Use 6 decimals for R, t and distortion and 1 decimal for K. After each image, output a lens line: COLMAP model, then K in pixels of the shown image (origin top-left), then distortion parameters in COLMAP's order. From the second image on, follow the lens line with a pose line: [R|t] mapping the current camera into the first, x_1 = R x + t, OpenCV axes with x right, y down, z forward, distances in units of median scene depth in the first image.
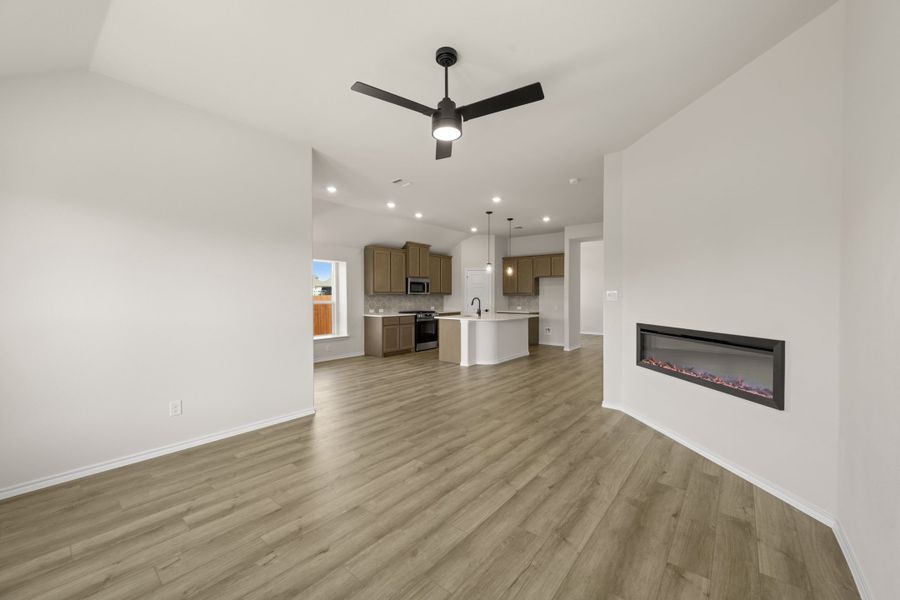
lens RADIAL K [[353.8, 0, 453.0], [0, 353.8, 298.2], [0, 0, 1]] dist [0.000854, -0.000011]
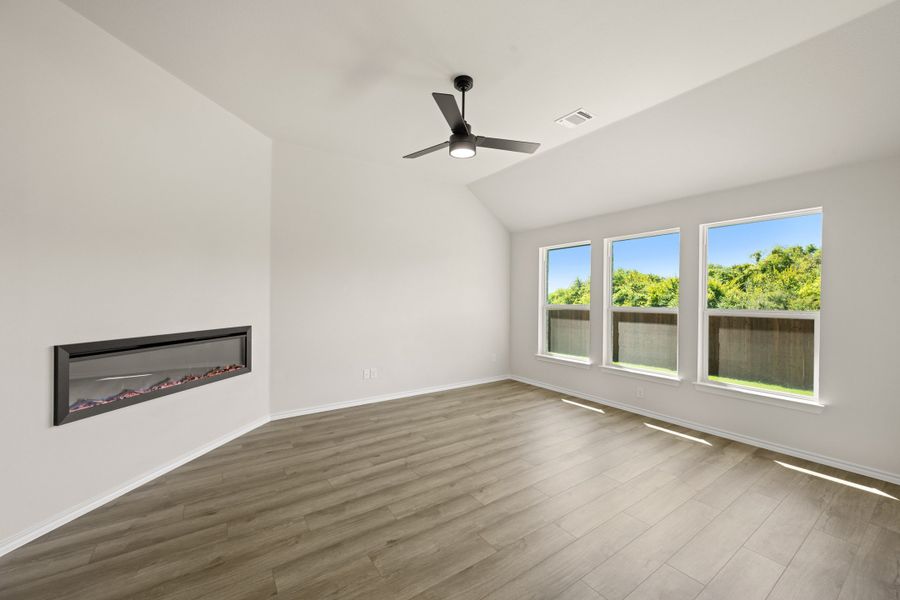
lens RADIAL K [[353.8, 0, 449.7], [0, 353.8, 299.2], [0, 0, 1]] dist [0.000854, -0.000011]
pose [[-0.958532, -0.005745, 0.284927, -0.283419], [-0.002981, 0.999944, 0.010135, -0.010209], [-0.284969, 0.008866, -0.958496, 1.966433]]
